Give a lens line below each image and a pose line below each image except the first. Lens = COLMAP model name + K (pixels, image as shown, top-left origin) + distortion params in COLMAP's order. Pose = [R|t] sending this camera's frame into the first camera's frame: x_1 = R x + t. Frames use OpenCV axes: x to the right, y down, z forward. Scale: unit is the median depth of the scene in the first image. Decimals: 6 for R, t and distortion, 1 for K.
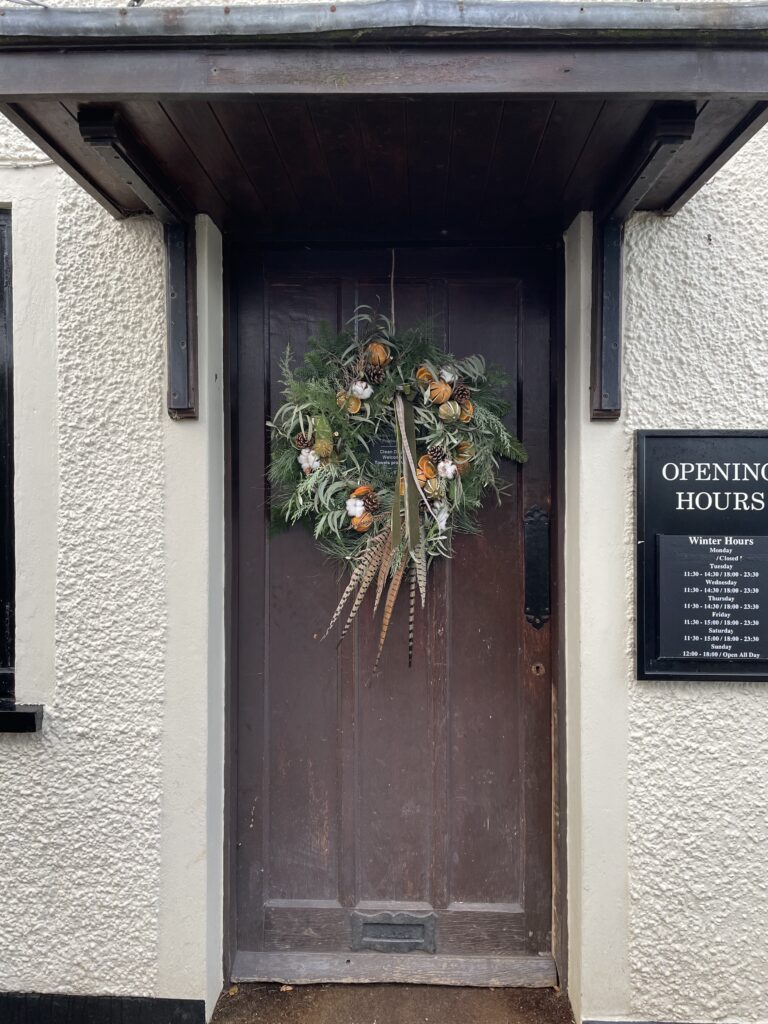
lens RADIAL K [[783.8, 0, 385.8], [0, 783.8, 508.3], [0, 0, 1]] dist [0.011350, -0.005639]
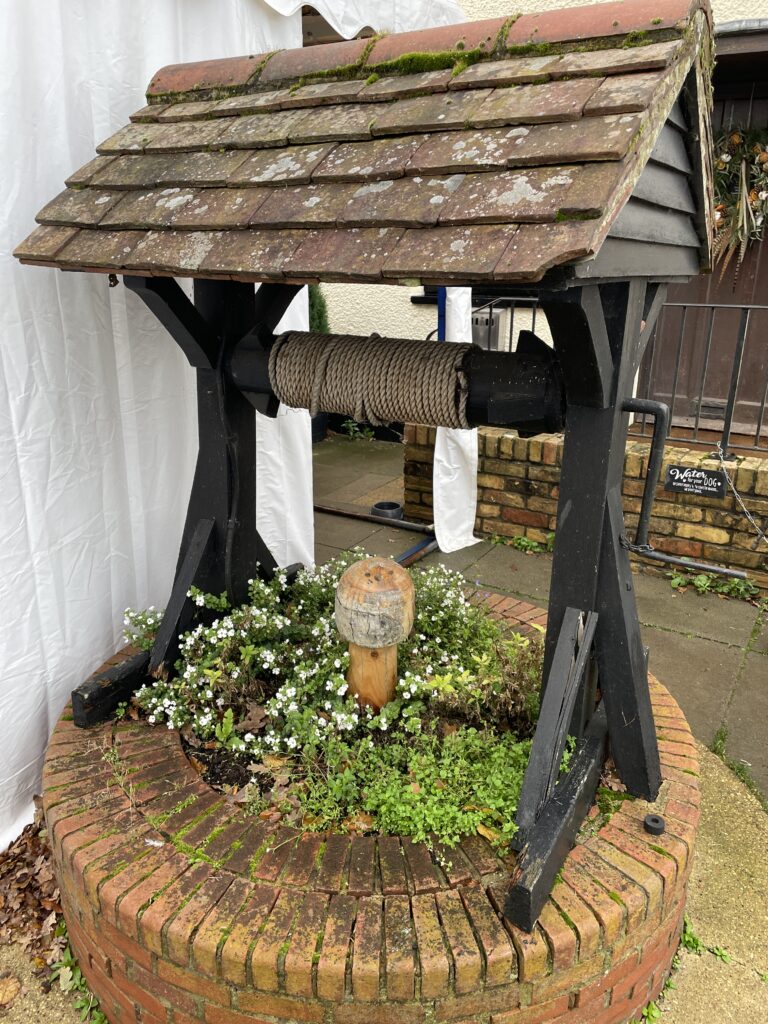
lens RADIAL K [[783.8, 0, 388.4], [0, 783.8, 510.6], [0, 0, 1]] dist [0.011350, -0.005639]
pose [[0.868900, 0.158036, -0.469081, 0.336163], [-0.005576, 0.950728, 0.309977, 0.109915], [0.494956, -0.266723, 0.826969, -1.544817]]
